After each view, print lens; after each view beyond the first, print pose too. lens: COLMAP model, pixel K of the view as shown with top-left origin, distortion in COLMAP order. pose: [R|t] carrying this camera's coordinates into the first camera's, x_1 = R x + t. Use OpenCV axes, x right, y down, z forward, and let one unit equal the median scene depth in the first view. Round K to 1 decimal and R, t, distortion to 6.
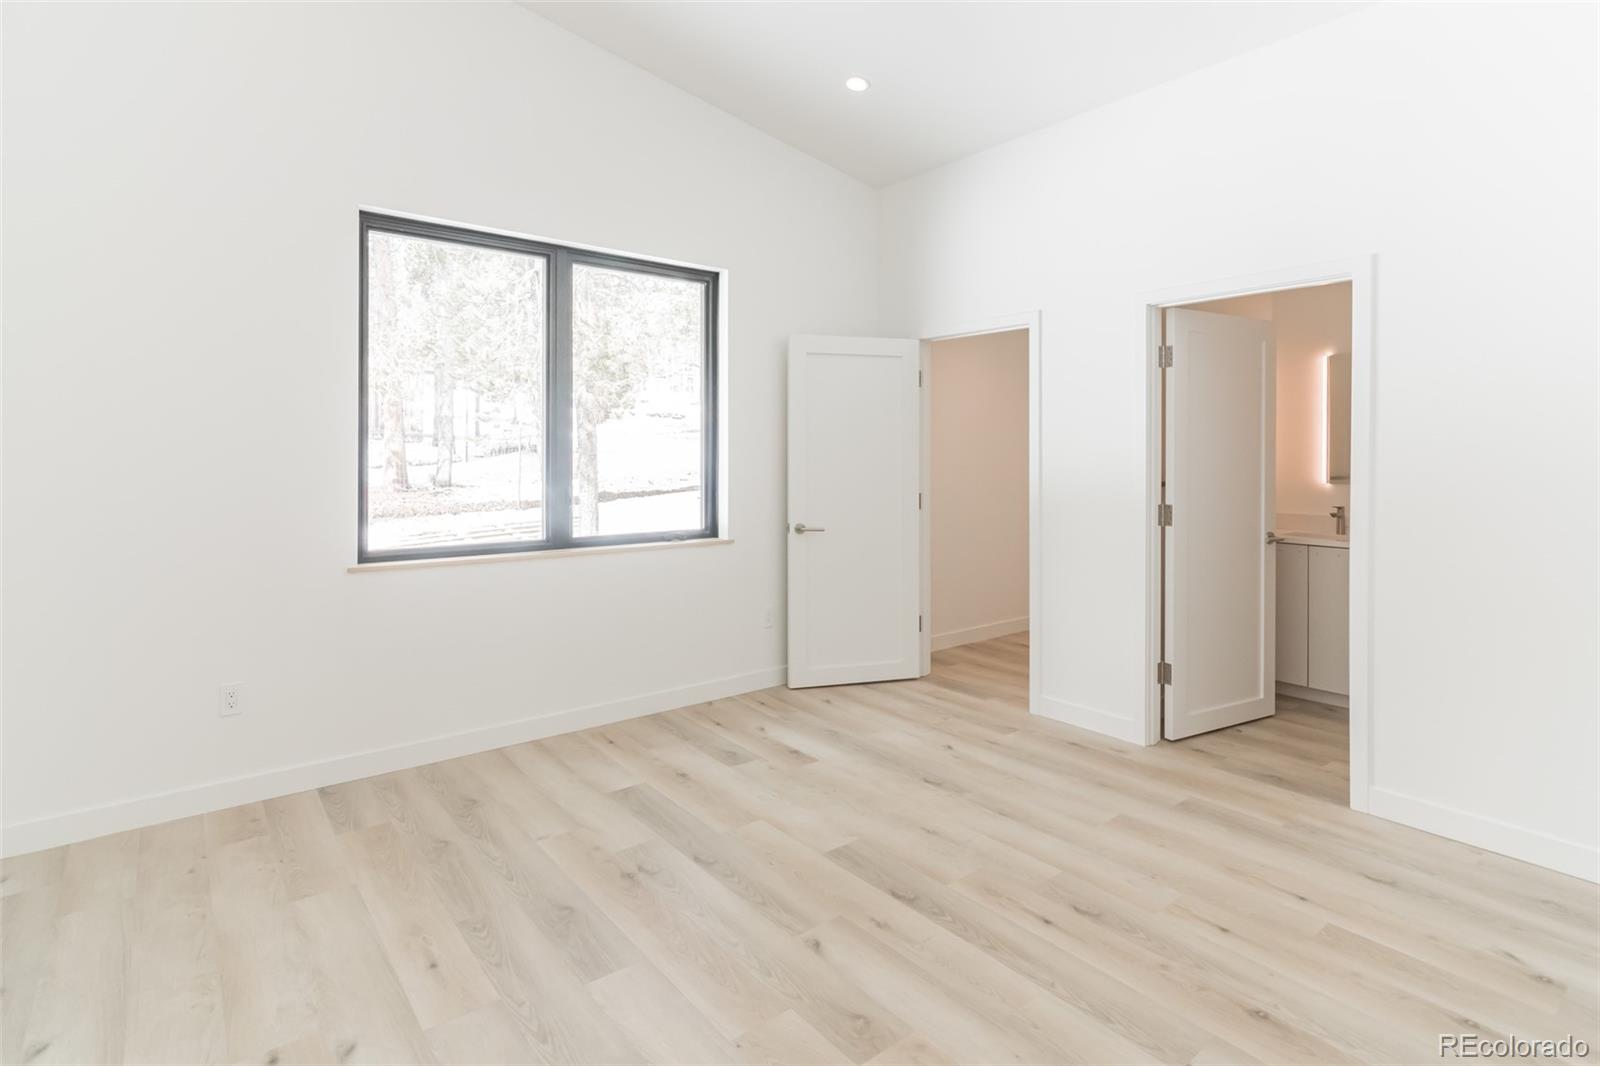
lens RADIAL K [[779.3, 0, 800.2], [0, 779.3, 455.2], [0, 0, 1]] dist [0.000672, 0.001607]
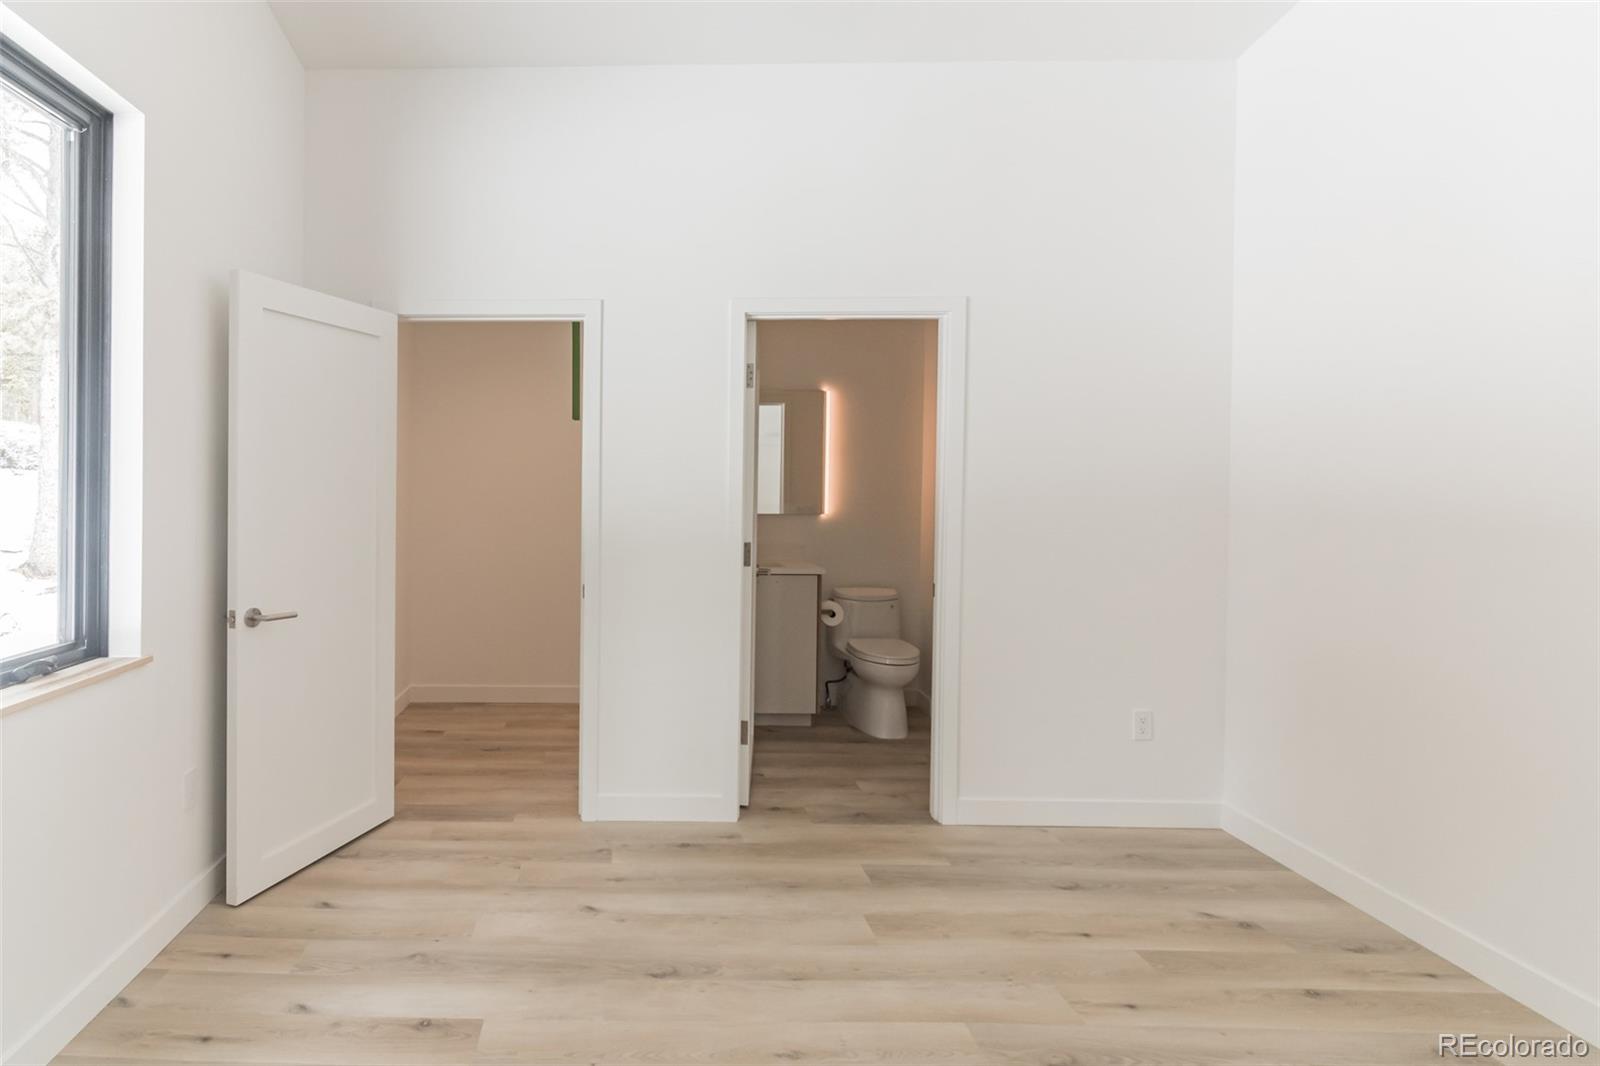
lens RADIAL K [[859.6, 0, 800.0], [0, 859.6, 492.7], [0, 0, 1]] dist [-0.001390, 0.000506]
pose [[0.647595, -0.006310, 0.761959, -0.258479], [-0.000643, 0.999961, 0.008828, -0.002259], [-0.761985, -0.006207, 0.647565, 0.352403]]
